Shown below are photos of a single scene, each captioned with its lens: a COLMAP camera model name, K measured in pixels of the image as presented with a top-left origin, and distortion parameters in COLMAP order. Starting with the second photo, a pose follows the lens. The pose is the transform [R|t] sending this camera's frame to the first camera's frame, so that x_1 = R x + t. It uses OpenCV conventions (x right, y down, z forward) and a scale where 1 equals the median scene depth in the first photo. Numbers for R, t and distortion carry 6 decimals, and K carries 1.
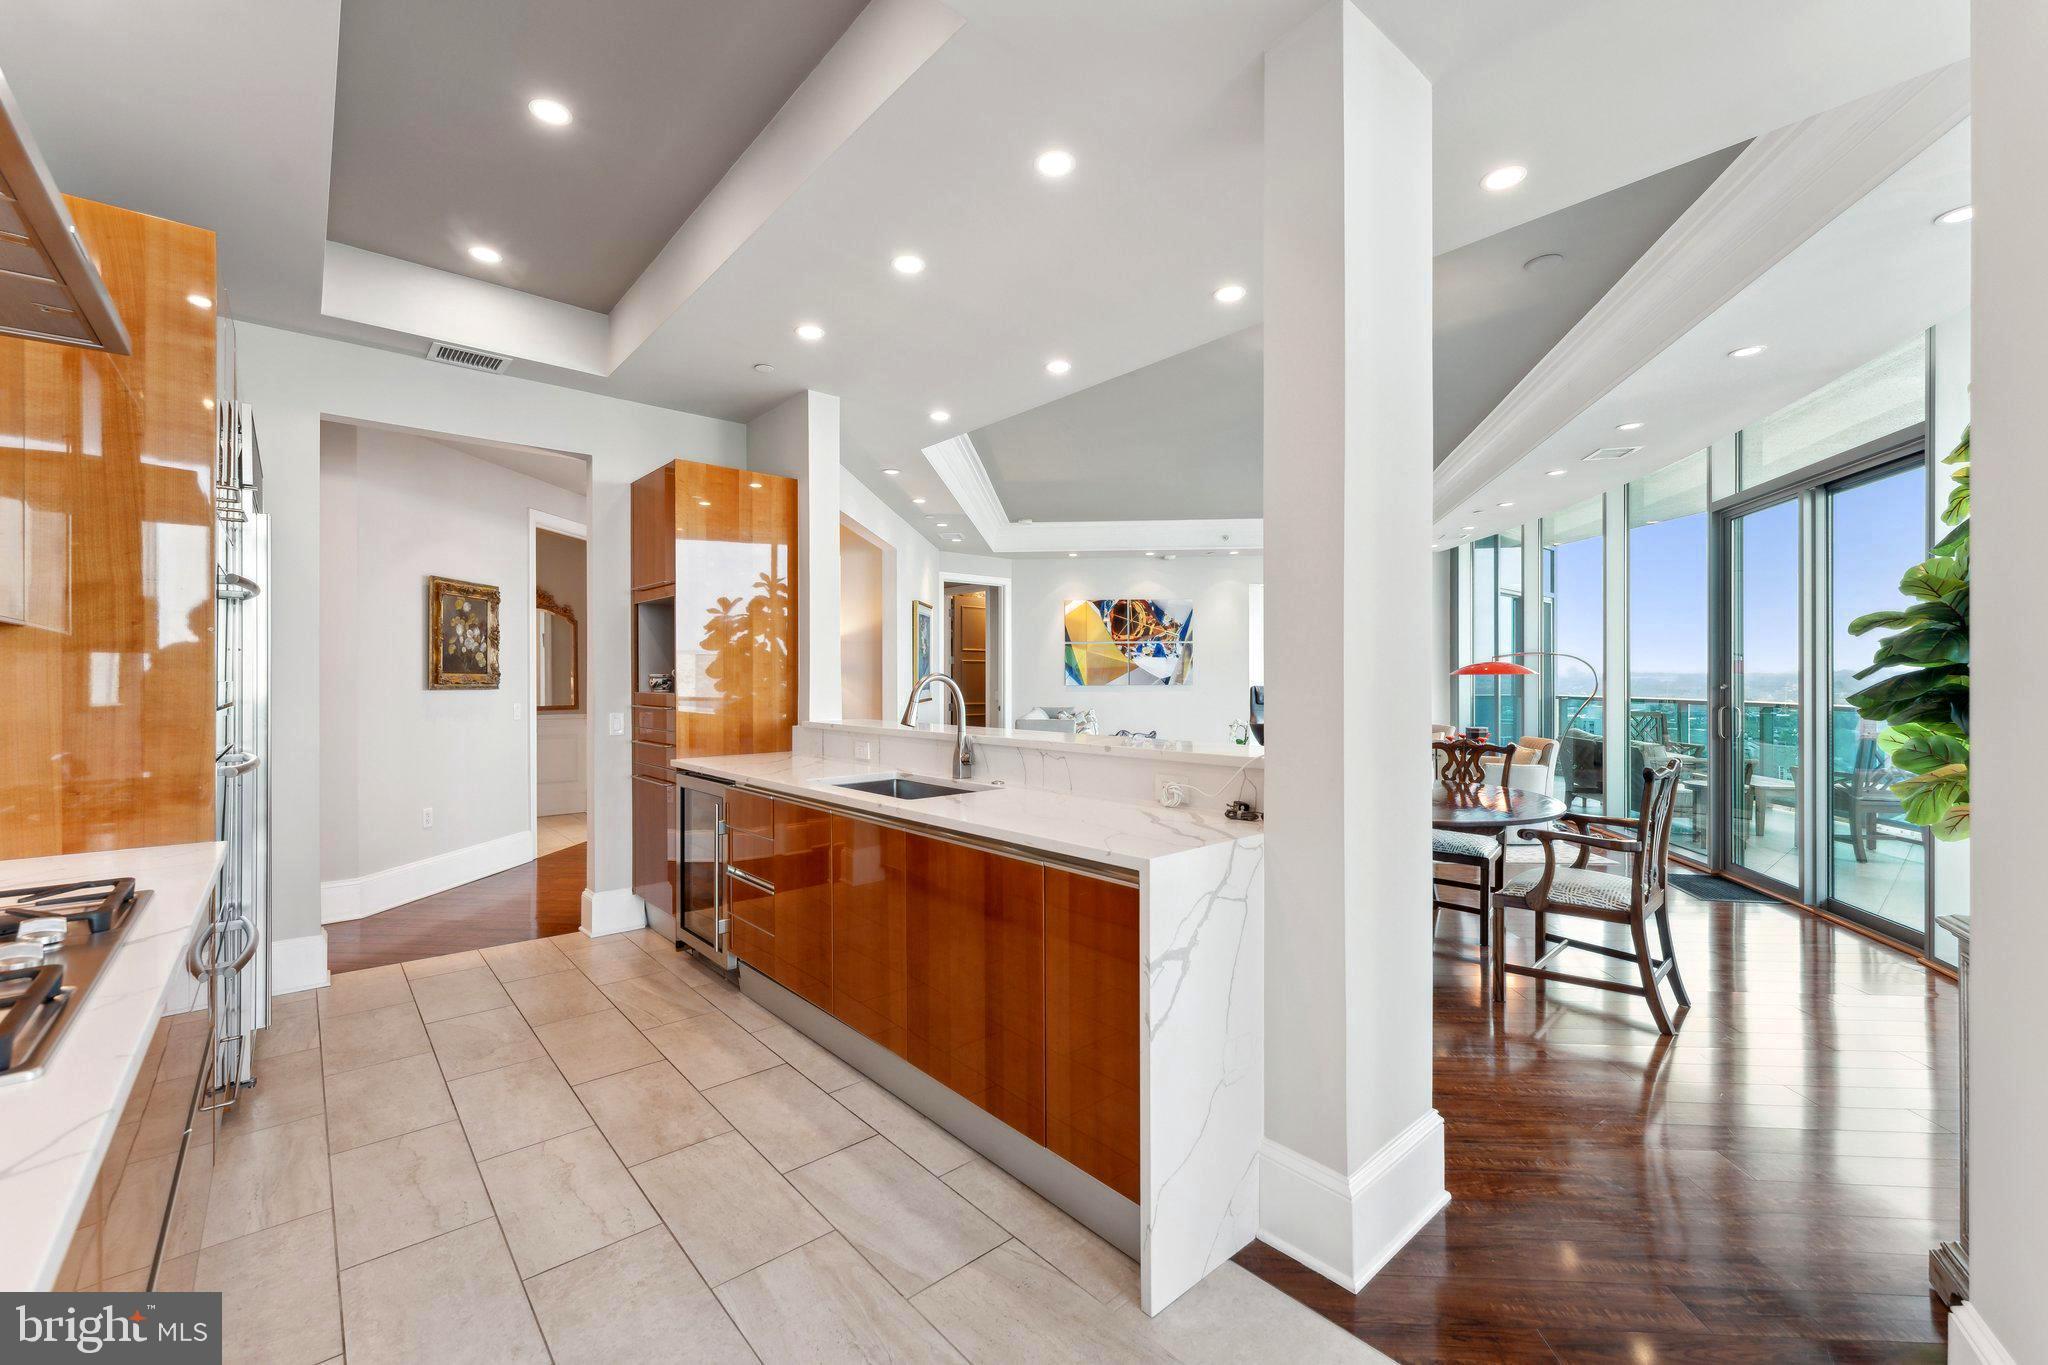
lens RADIAL K [[834.9, 0, 1022.4], [0, 834.9, 679.4], [0, 0, 1]] dist [0.001014, 0.000152]
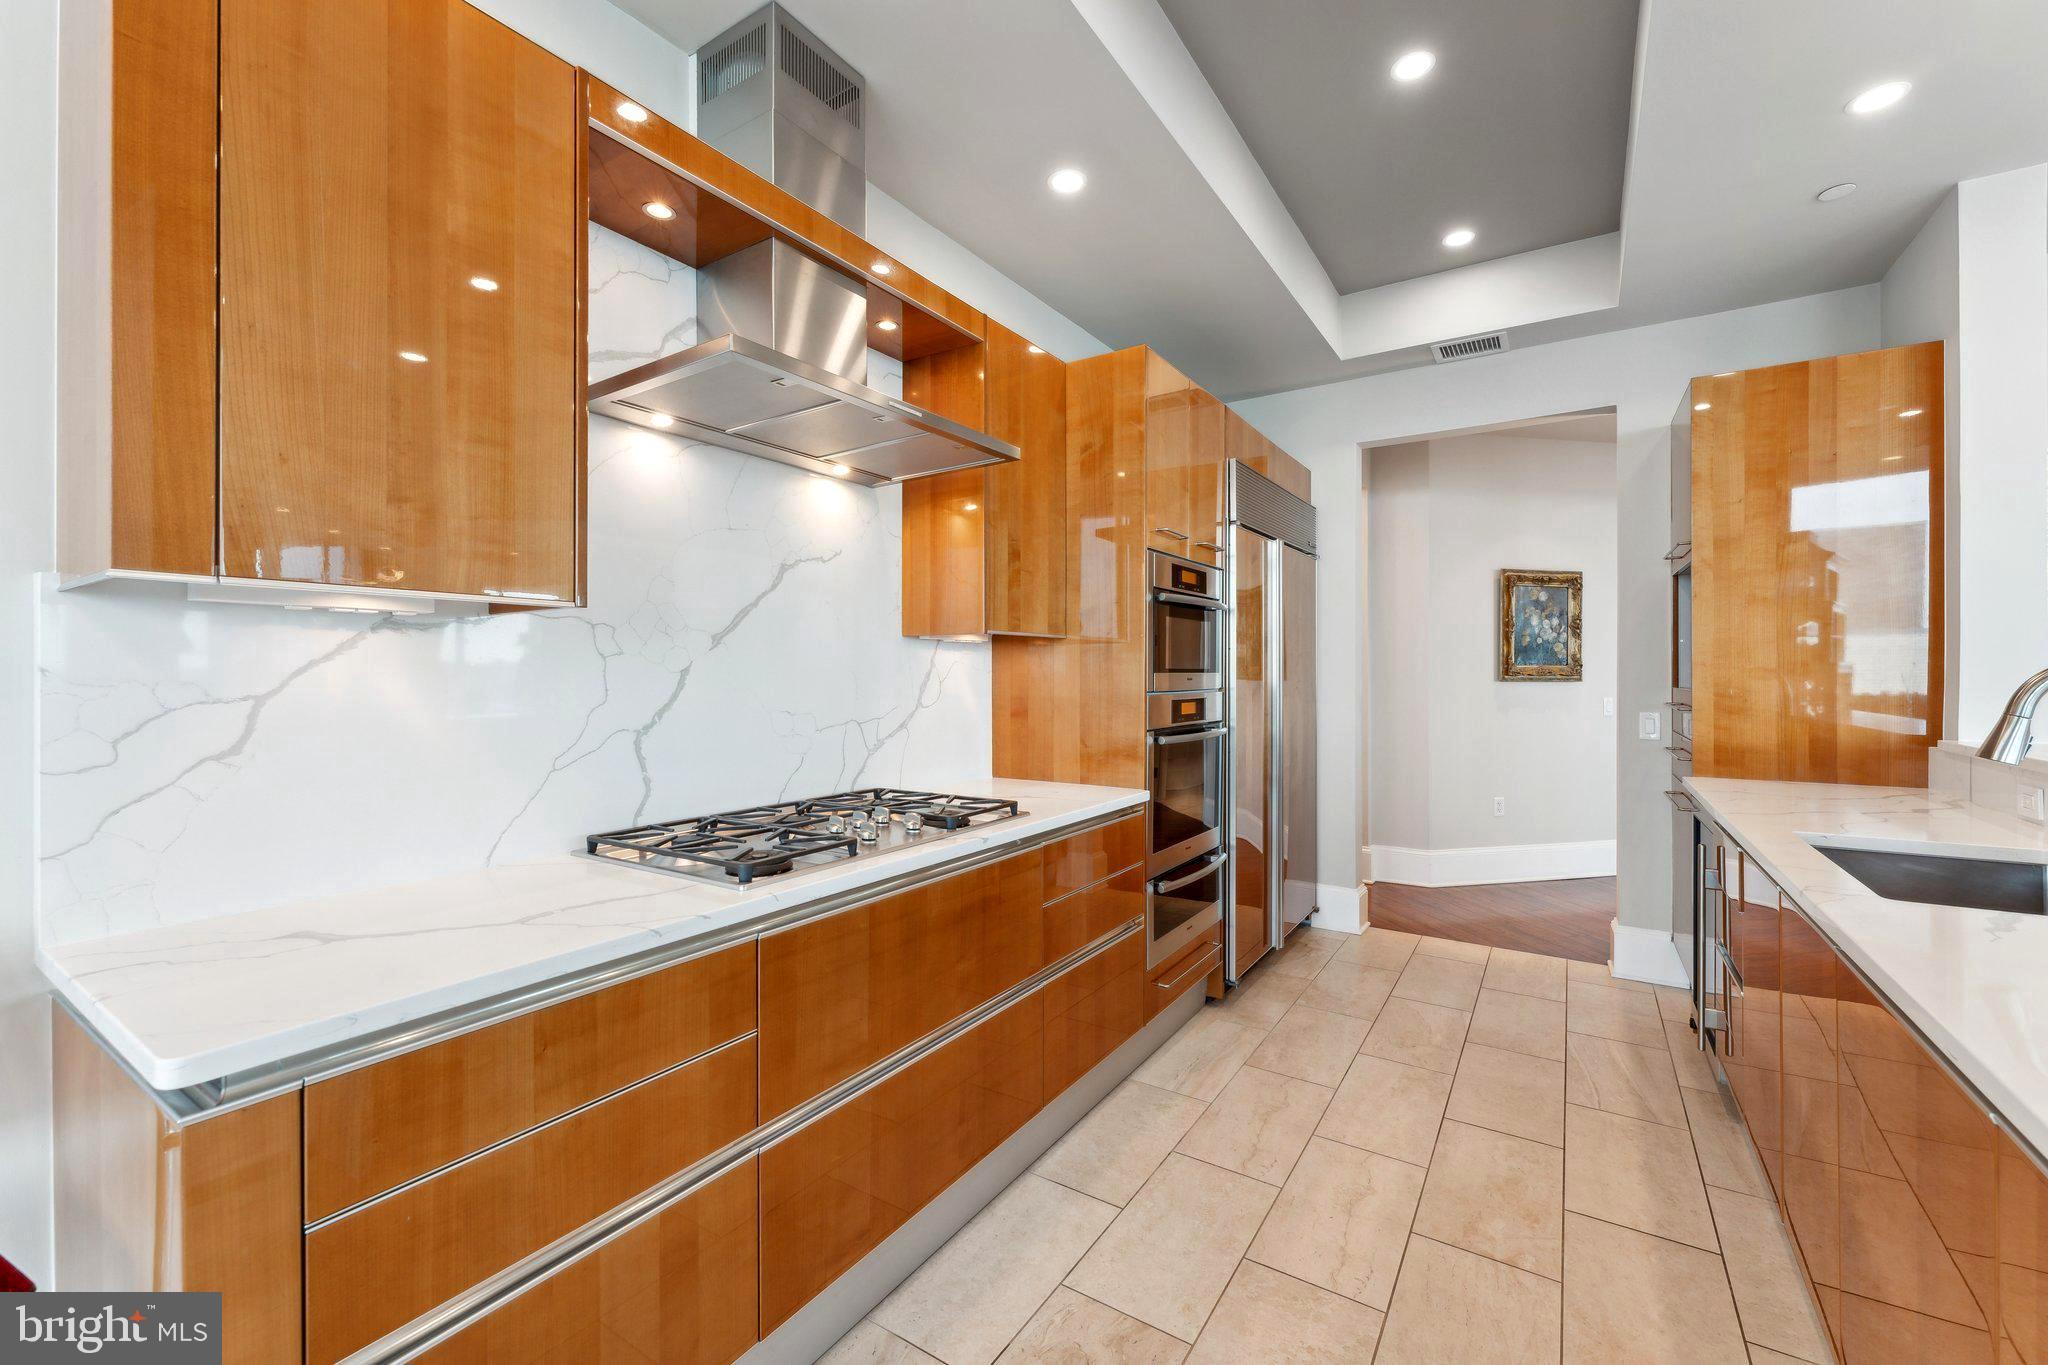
lens RADIAL K [[835.3, 0, 1024.7], [0, 835.3, 673.7], [0, 0, 1]] dist [0.002337, 0.000143]
pose [[0.273458, 0.002747, -0.961880, 0.129959], [0.000715, 0.999995, 0.003059, -0.000442], [0.961884, -0.001525, 0.273455, 0.190442]]
